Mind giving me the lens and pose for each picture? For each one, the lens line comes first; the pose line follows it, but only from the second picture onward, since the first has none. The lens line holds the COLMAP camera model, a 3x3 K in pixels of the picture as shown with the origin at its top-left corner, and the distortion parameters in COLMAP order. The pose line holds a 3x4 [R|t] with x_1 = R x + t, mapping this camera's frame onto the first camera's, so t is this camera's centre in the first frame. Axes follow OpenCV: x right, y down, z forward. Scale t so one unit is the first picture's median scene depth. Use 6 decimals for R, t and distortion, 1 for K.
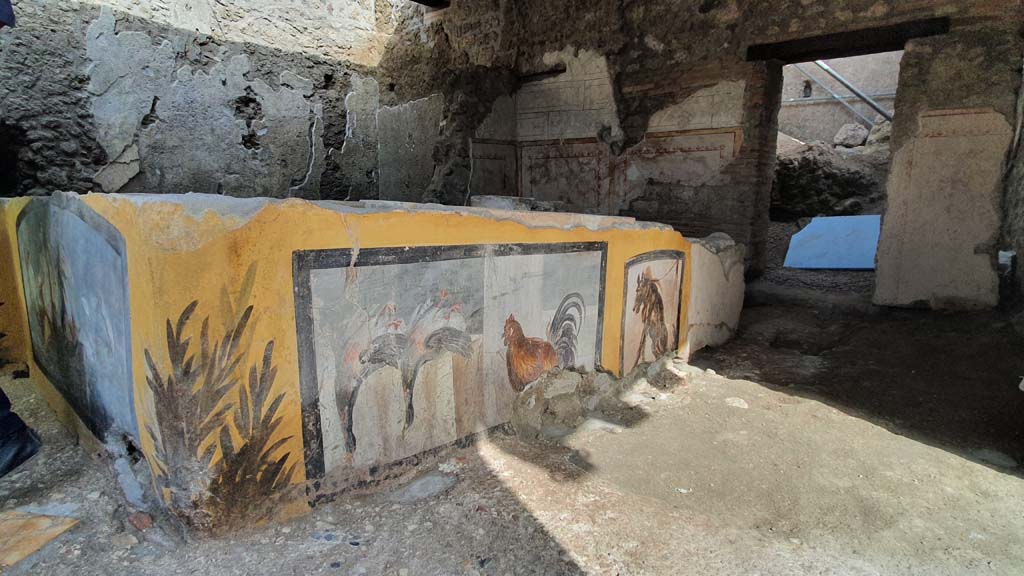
lens RADIAL K [[536.2, 0, 509.0], [0, 536.2, 287.0], [0, 0, 1]] dist [0.013906, -0.017206]
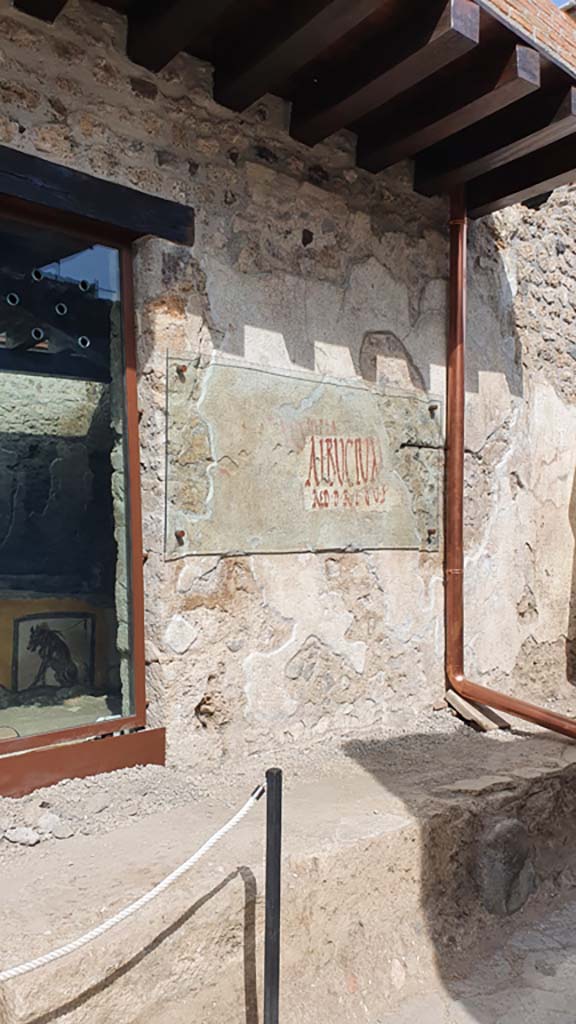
lens RADIAL K [[808.4, 0, 288.0], [0, 808.4, 512.0], [0, 0, 1]] dist [0.004450, 0.000371]
pose [[0.977919, -0.009138, -0.208786, 0.930298], [-0.031732, 0.980967, -0.191563, 0.049132], [0.206562, 0.193959, 0.959016, -0.771856]]
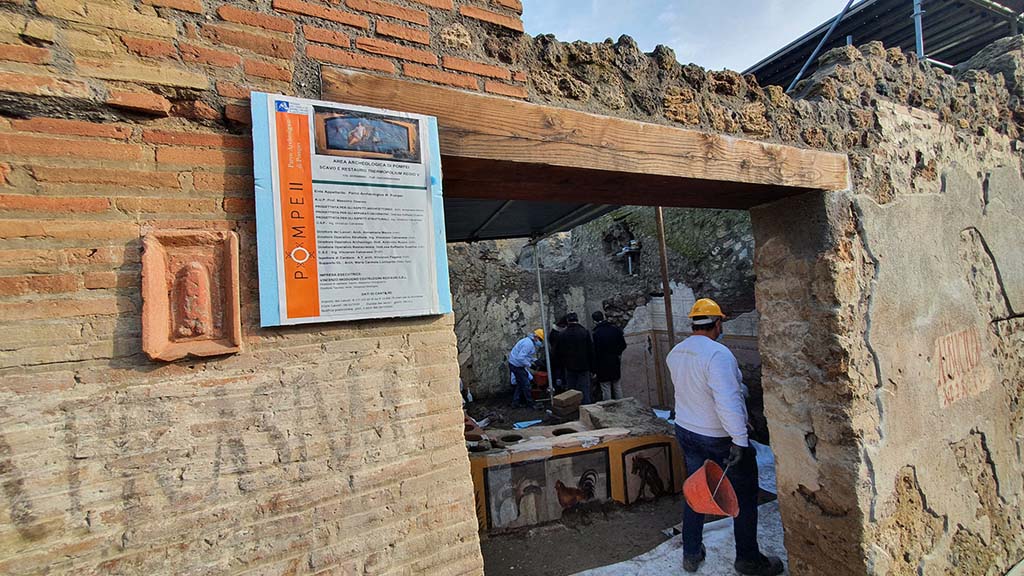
lens RADIAL K [[406.4, 0, 520.0], [0, 406.4, 290.6], [0, 0, 1]] dist [0.000725, 0.000219]
pose [[0.872670, -0.090820, -0.479790, 0.445512], [0.001880, 0.983170, -0.182686, -0.253660], [0.488307, 0.158523, 0.858153, -0.533035]]
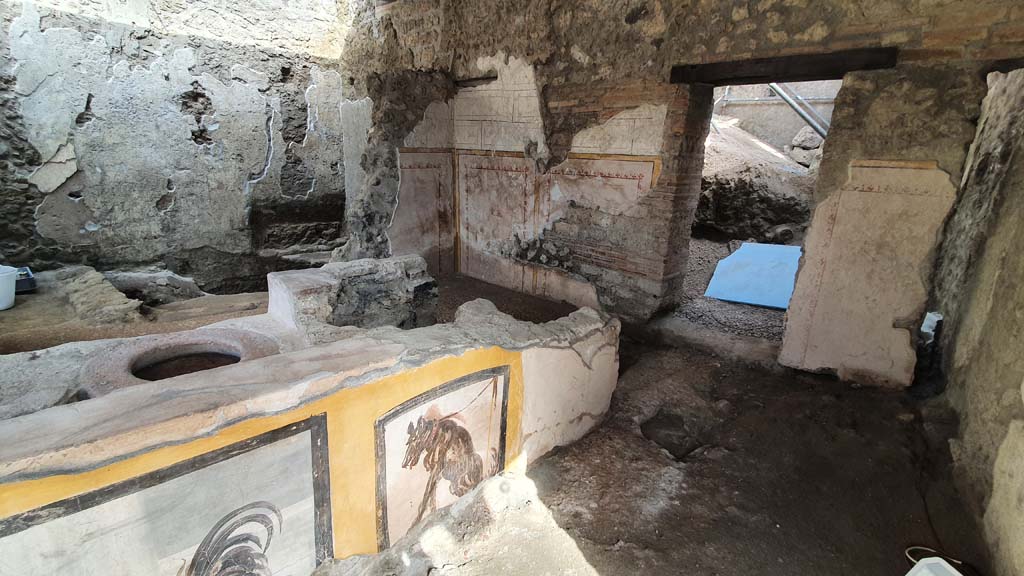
lens RADIAL K [[444.7, 0, 512.0], [0, 444.7, 288.0], [0, 0, 1]] dist [0.017462, -0.019734]
pose [[0.998926, 0.040249, -0.022963, 0.240766], [-0.037415, 0.992919, 0.112750, -0.177823], [0.027338, -0.111770, 0.993358, 0.245803]]
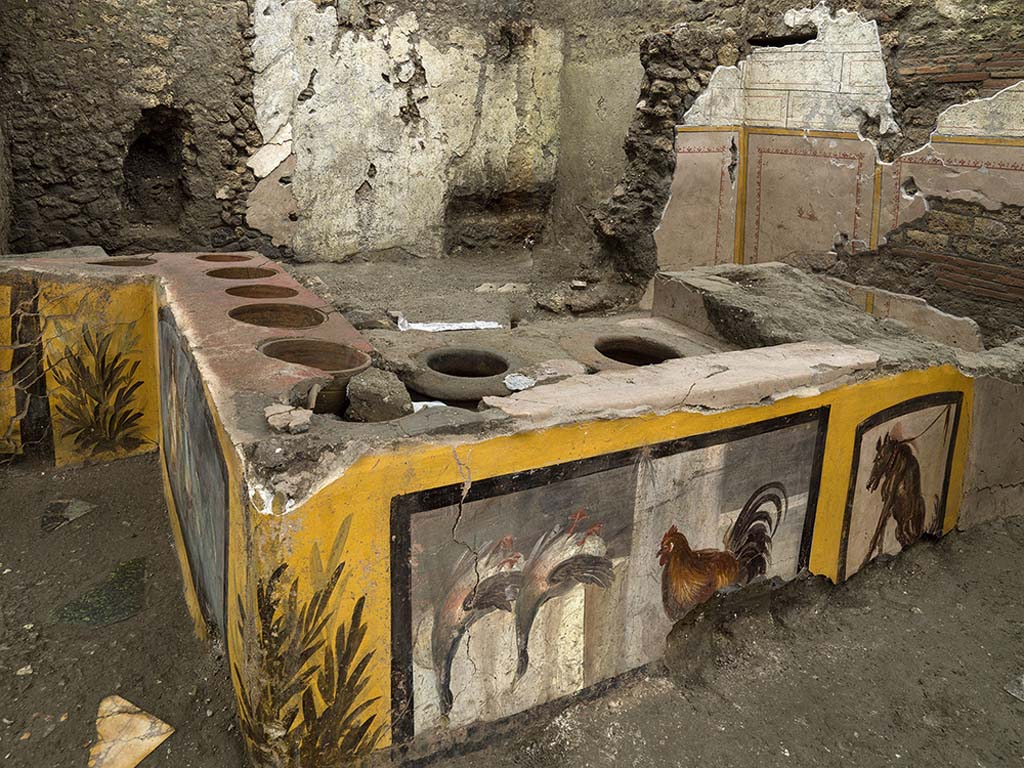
lens RADIAL K [[724.3, 0, 508.3], [0, 724.3, 217.8], [0, 0, 1]] dist [-0.104596, 0.060448]
pose [[0.950256, 0.062417, -0.305153, 0.027615], [-0.075208, 0.996706, -0.030331, -0.149318], [0.302255, 0.051772, 0.951820, -0.013555]]
